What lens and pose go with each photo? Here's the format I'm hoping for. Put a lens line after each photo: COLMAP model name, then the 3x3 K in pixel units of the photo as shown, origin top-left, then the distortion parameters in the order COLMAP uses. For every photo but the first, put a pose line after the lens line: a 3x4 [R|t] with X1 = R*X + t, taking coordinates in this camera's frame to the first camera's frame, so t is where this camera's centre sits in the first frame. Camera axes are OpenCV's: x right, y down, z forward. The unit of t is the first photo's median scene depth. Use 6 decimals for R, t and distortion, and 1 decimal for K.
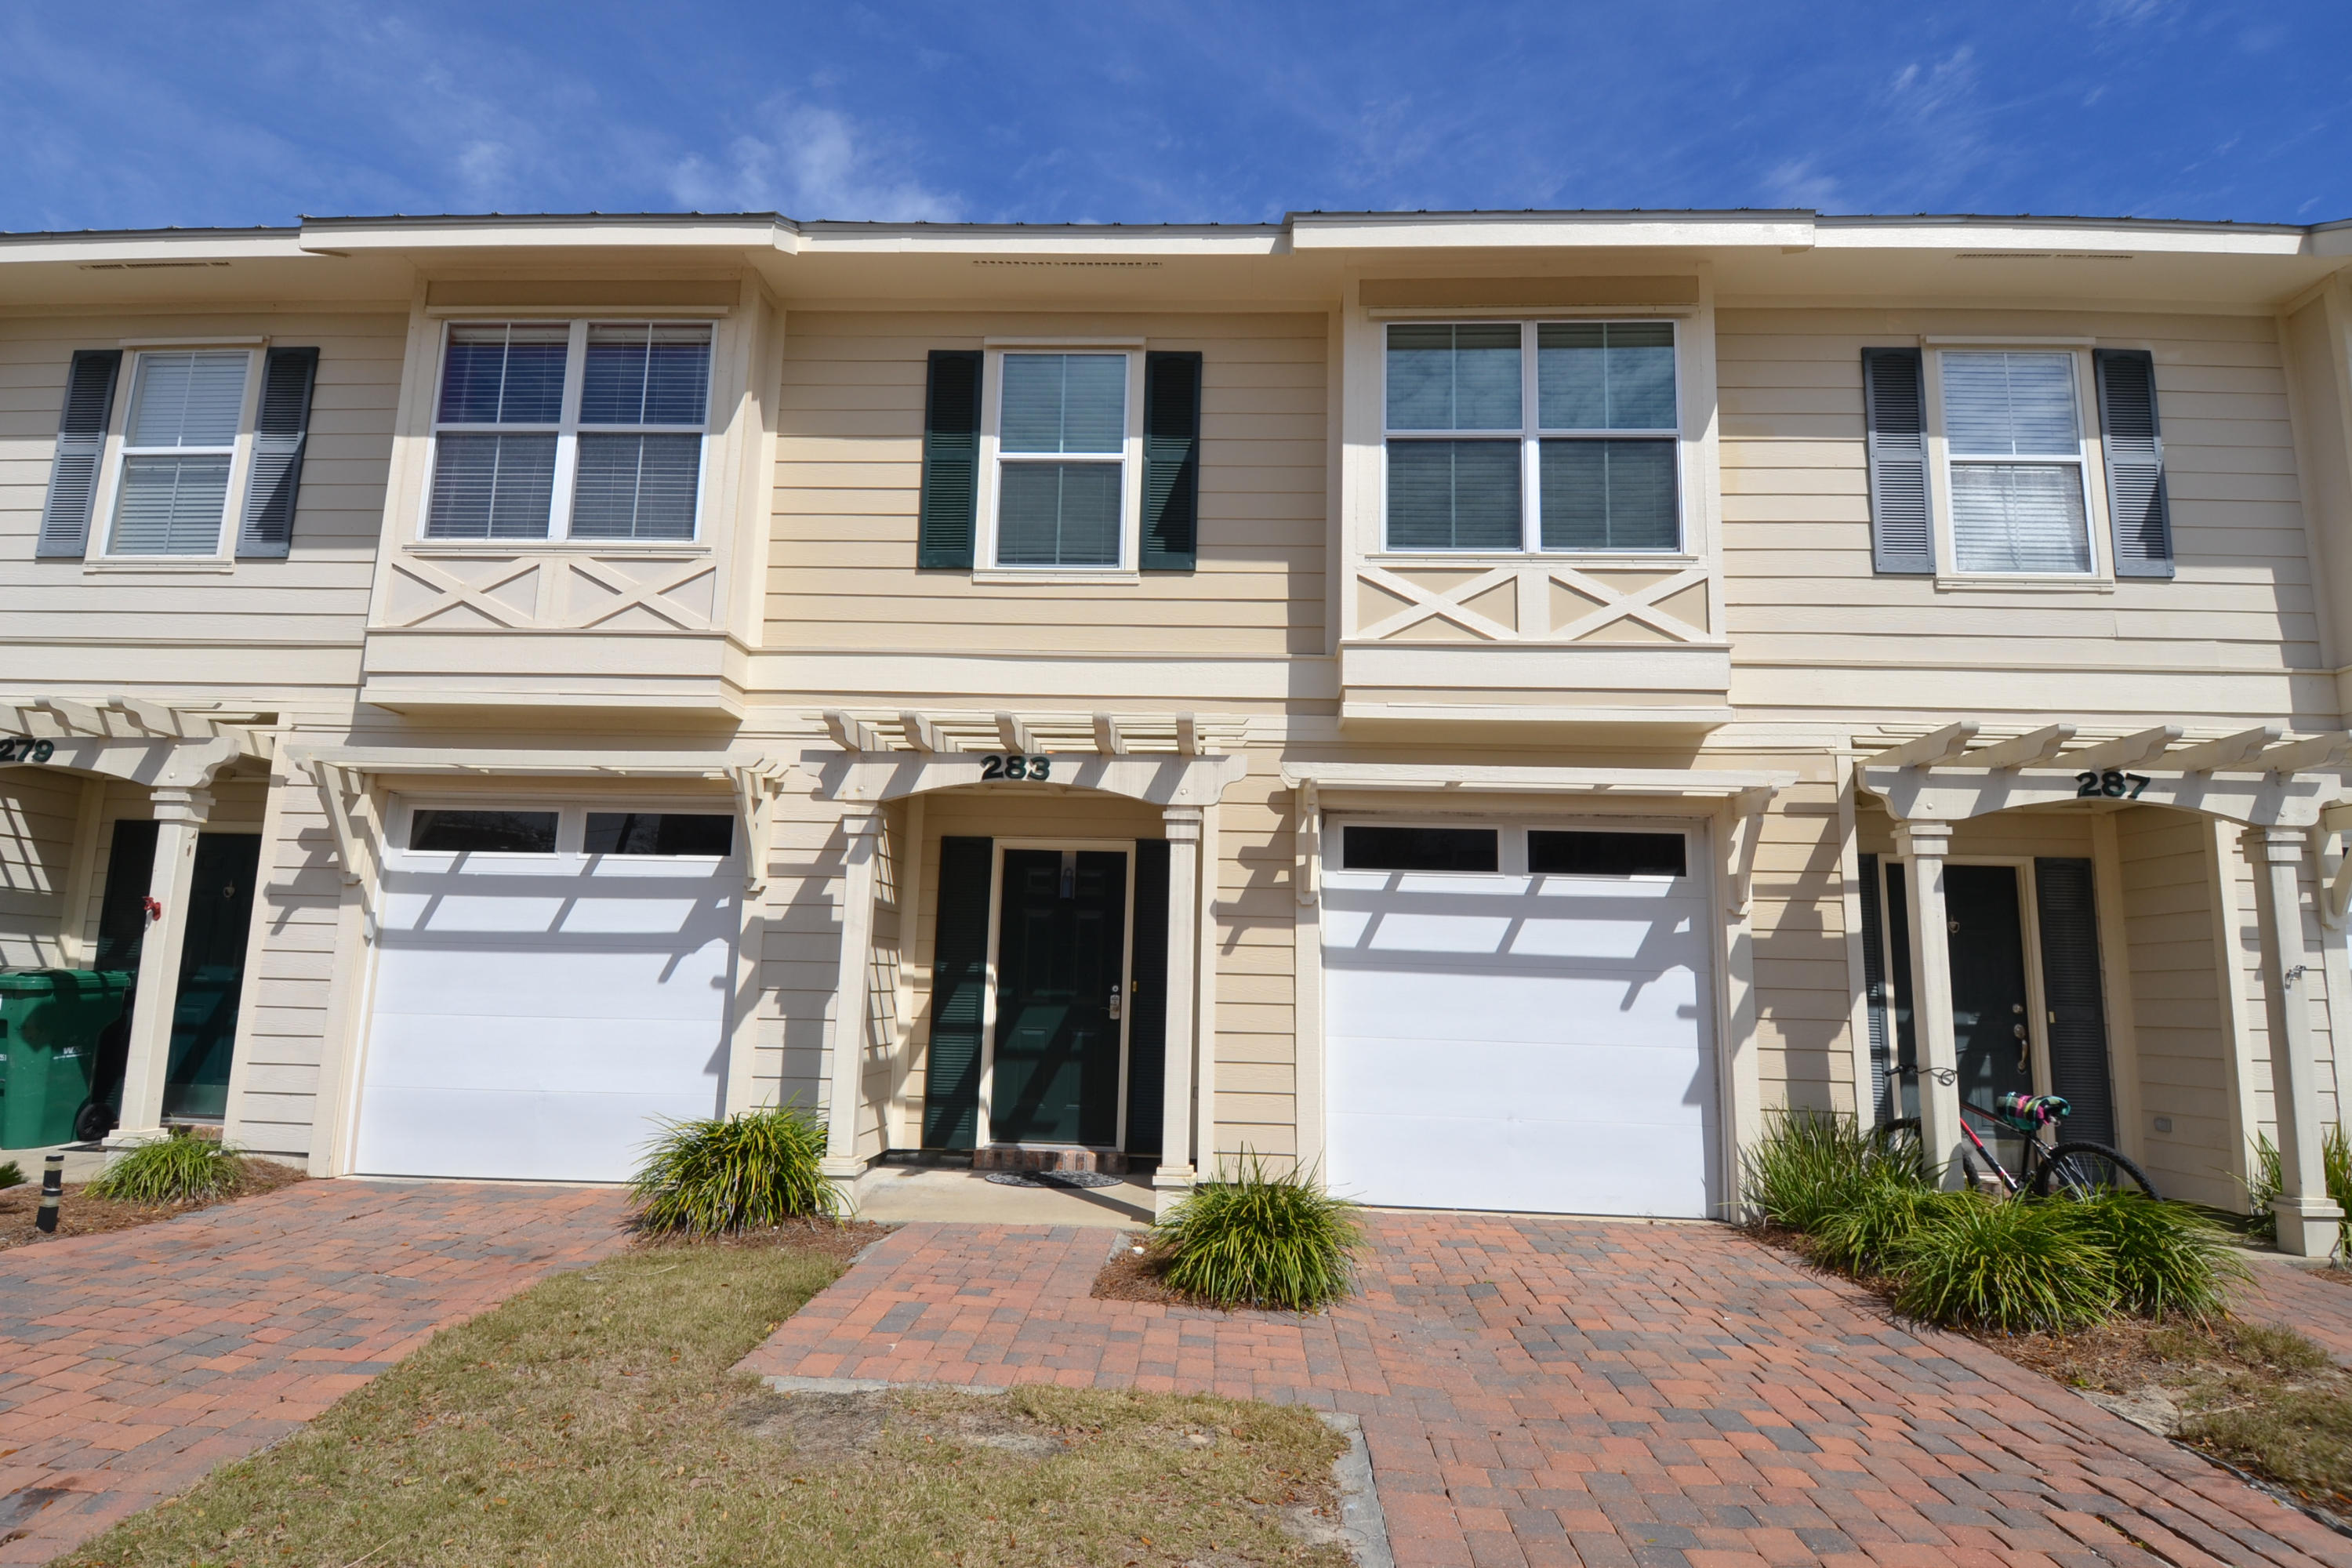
lens RADIAL K [[1241.0, 0, 1167.9], [0, 1241.0, 788.1], [0, 0, 1]] dist [0.039205, -0.044111]
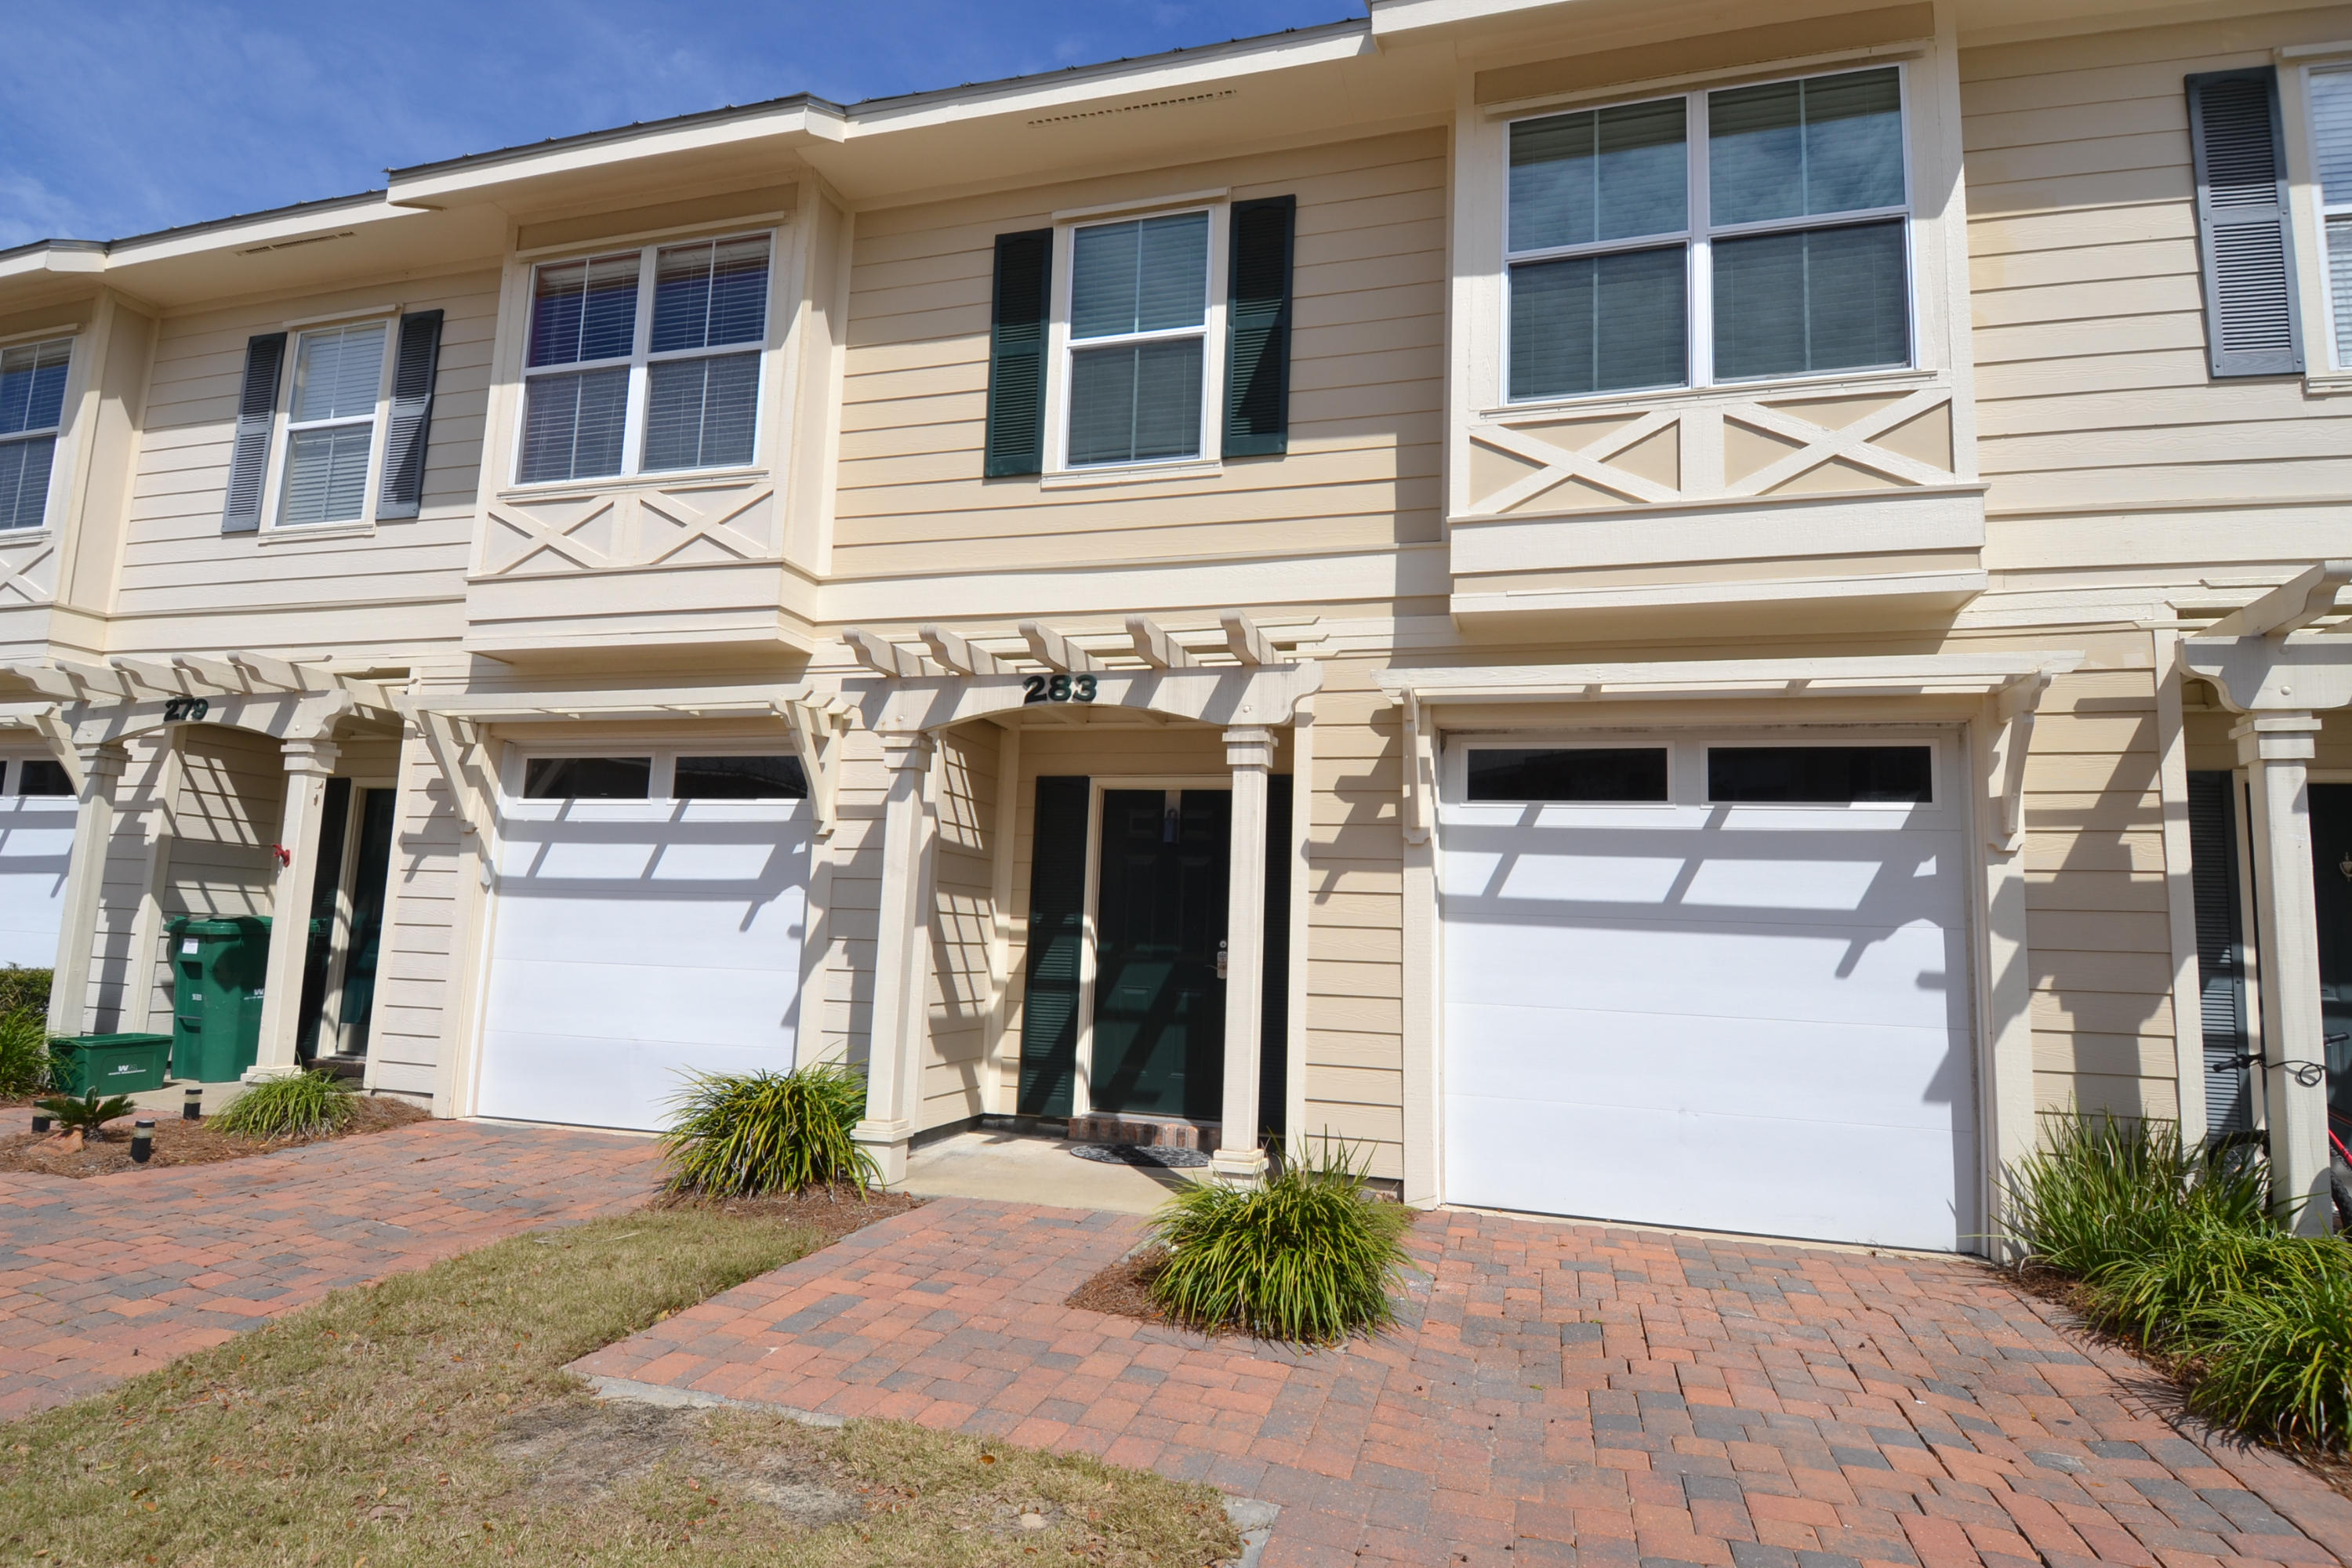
lens RADIAL K [[1241.0, 0, 1167.2], [0, 1241.0, 789.8], [0, 0, 1]] dist [0.039205, -0.044111]
pose [[0.971192, -0.018711, -0.237565, 0.145838], [0.024767, 0.999439, 0.022536, 0.034461], [0.237010, -0.027770, 0.971110, 0.153666]]
